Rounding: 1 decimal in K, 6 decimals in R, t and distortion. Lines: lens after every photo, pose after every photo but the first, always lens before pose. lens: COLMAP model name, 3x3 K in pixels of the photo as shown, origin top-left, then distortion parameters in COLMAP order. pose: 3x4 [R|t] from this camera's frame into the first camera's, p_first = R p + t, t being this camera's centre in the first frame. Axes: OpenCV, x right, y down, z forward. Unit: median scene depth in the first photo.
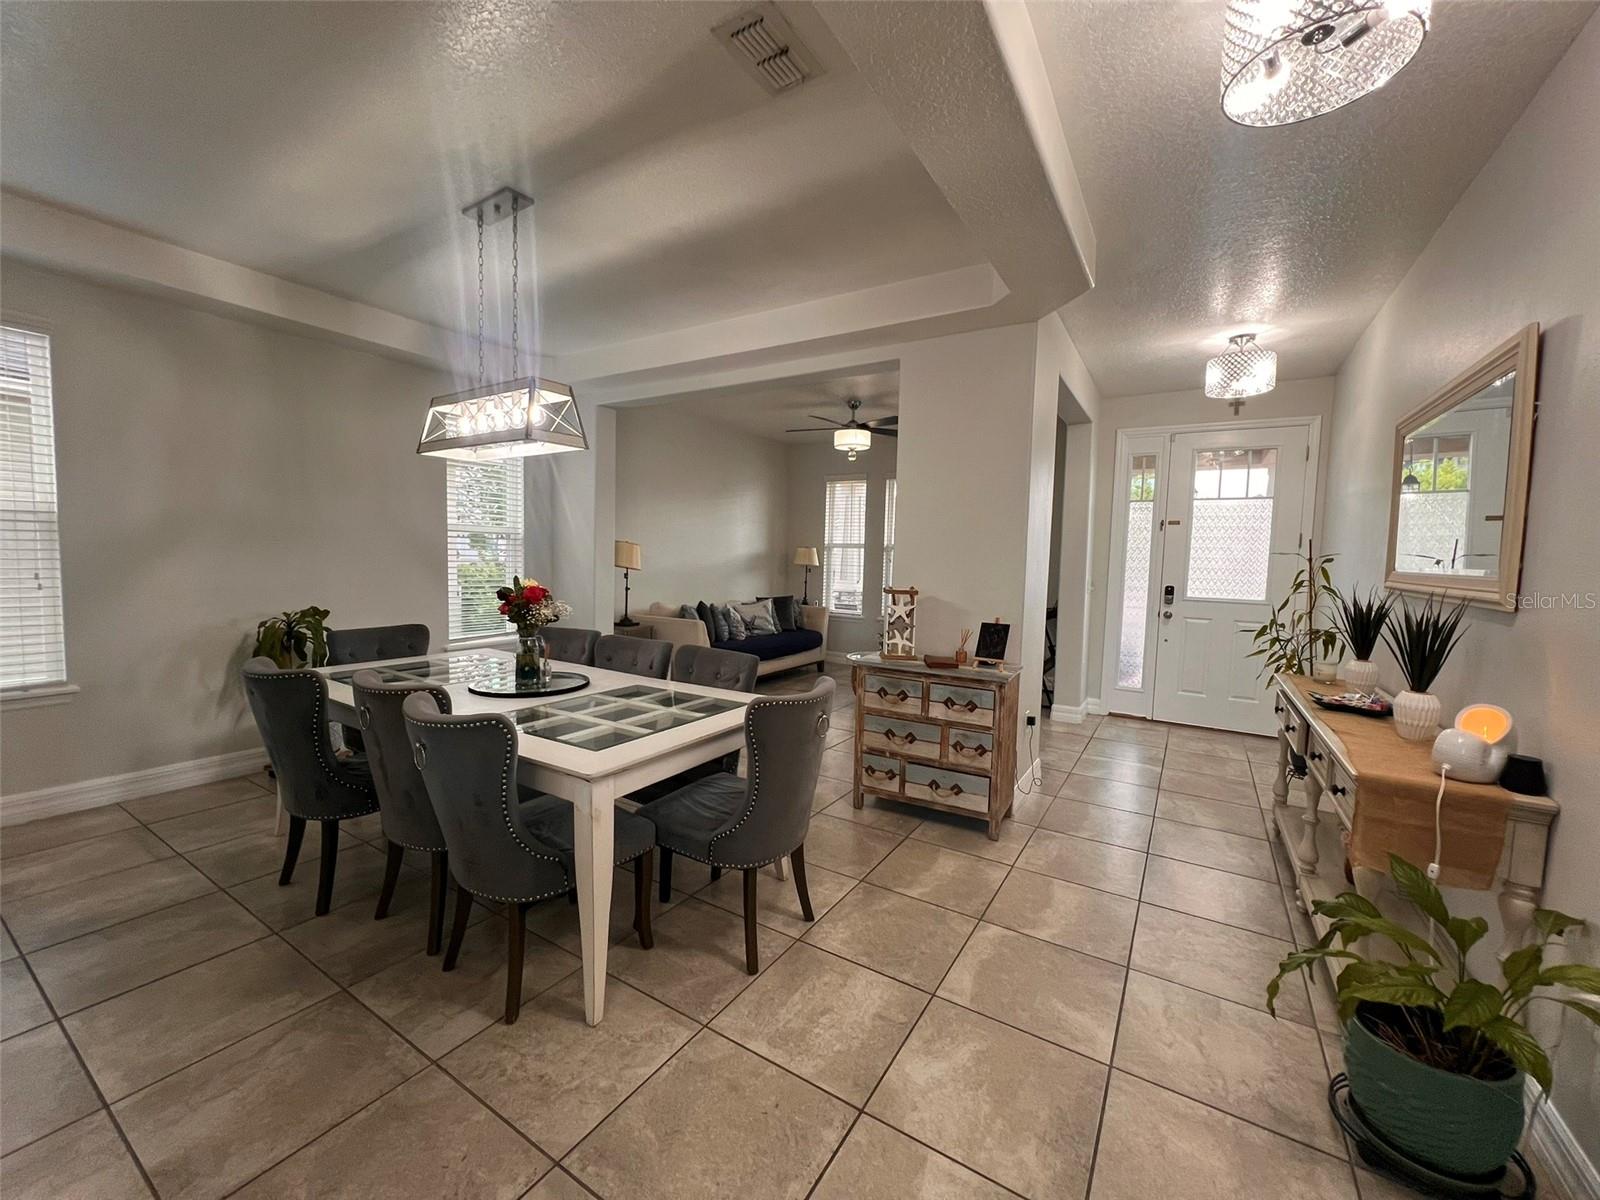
lens RADIAL K [[629.4, 0, 800.0], [0, 629.4, 600.0], [0, 0, 1]] dist [0.001361, 0.000095]
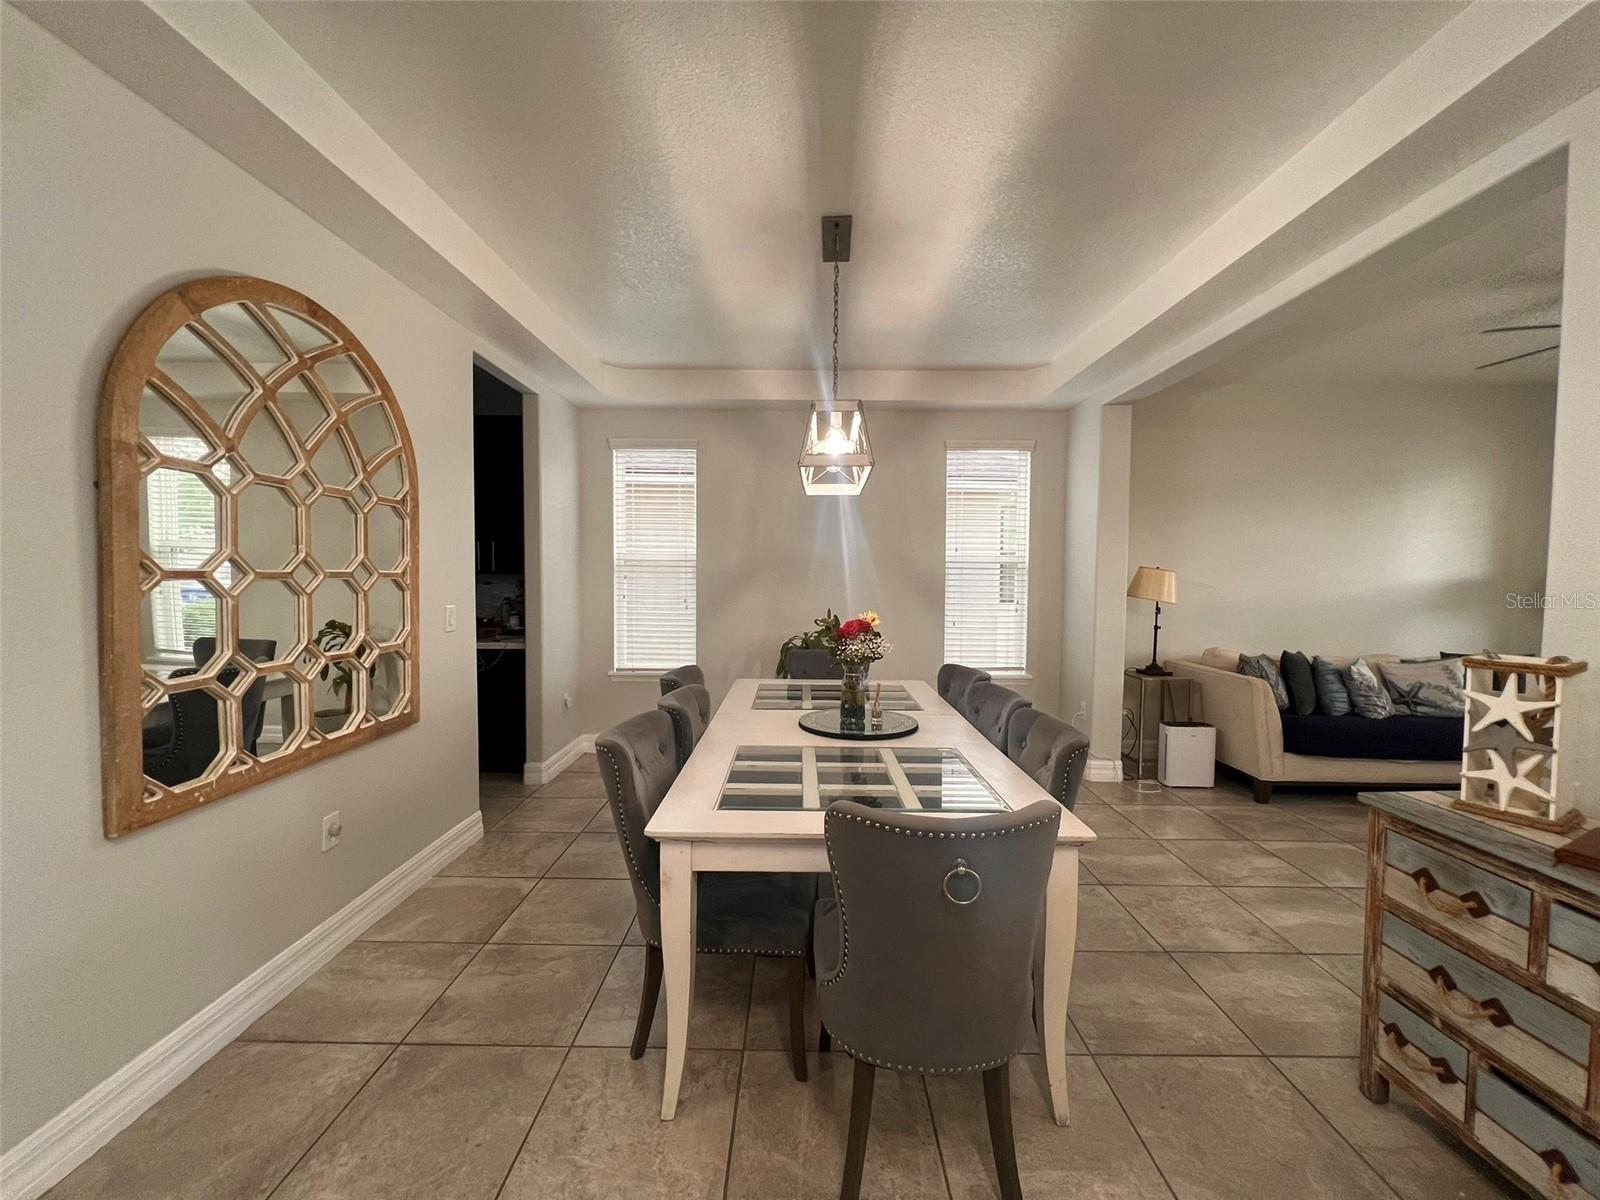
lens RADIAL K [[636.3, 0, 800.0], [0, 636.3, 600.0], [0, 0, 1]] dist [-0.000831, -0.000198]
pose [[0.527125, 0.013507, -0.849680, 0.332616], [-0.053904, 0.998392, -0.017570, -0.028971], [0.848076, 0.055063, 0.527005, 0.417716]]
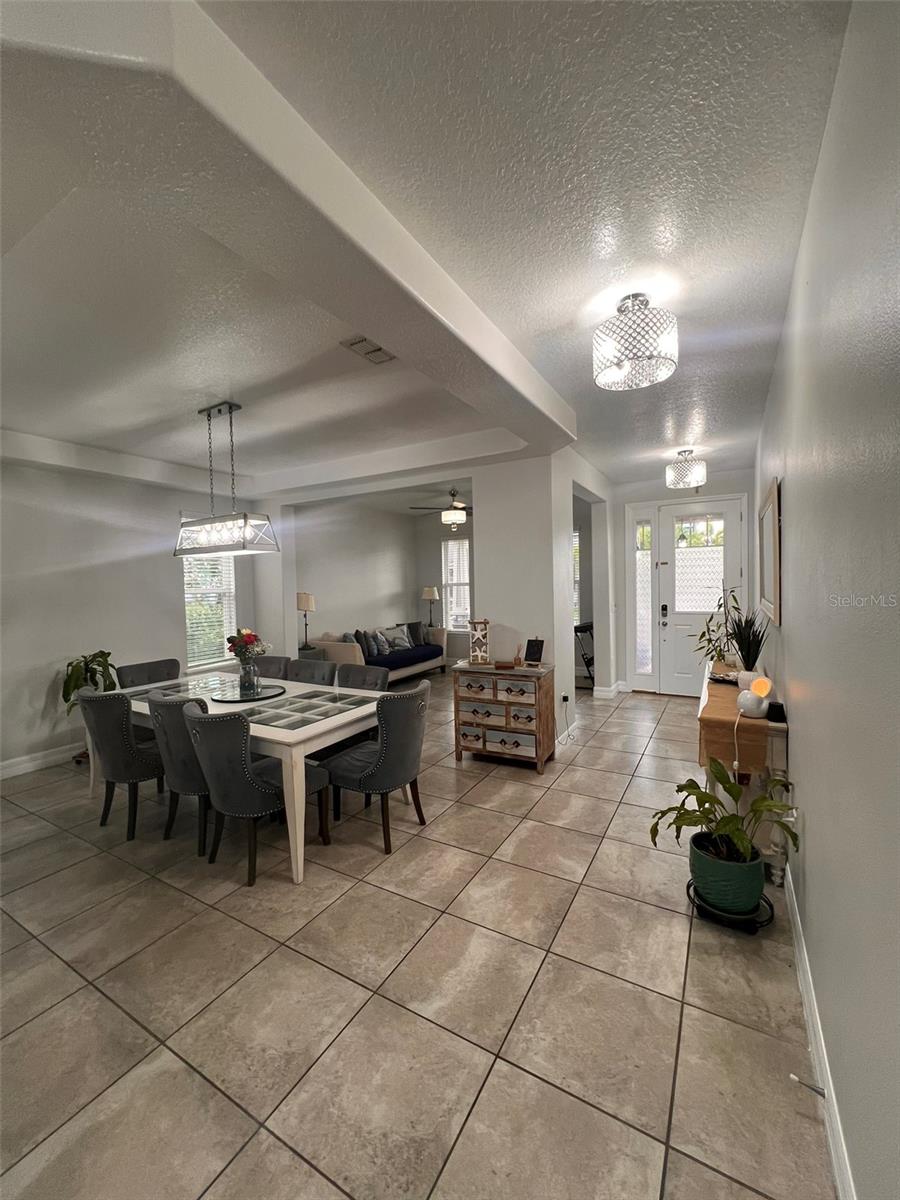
lens RADIAL K [[469.2, 0, 450.0], [0, 469.2, 600.0], [0, 0, 1]] dist [-0.000286, 0.000068]
pose [[0.998225, -0.050679, 0.031292, 0.065324], [0.051804, 0.998000, -0.036227, -0.037698], [-0.029393, 0.037783, 0.998854, -0.238290]]
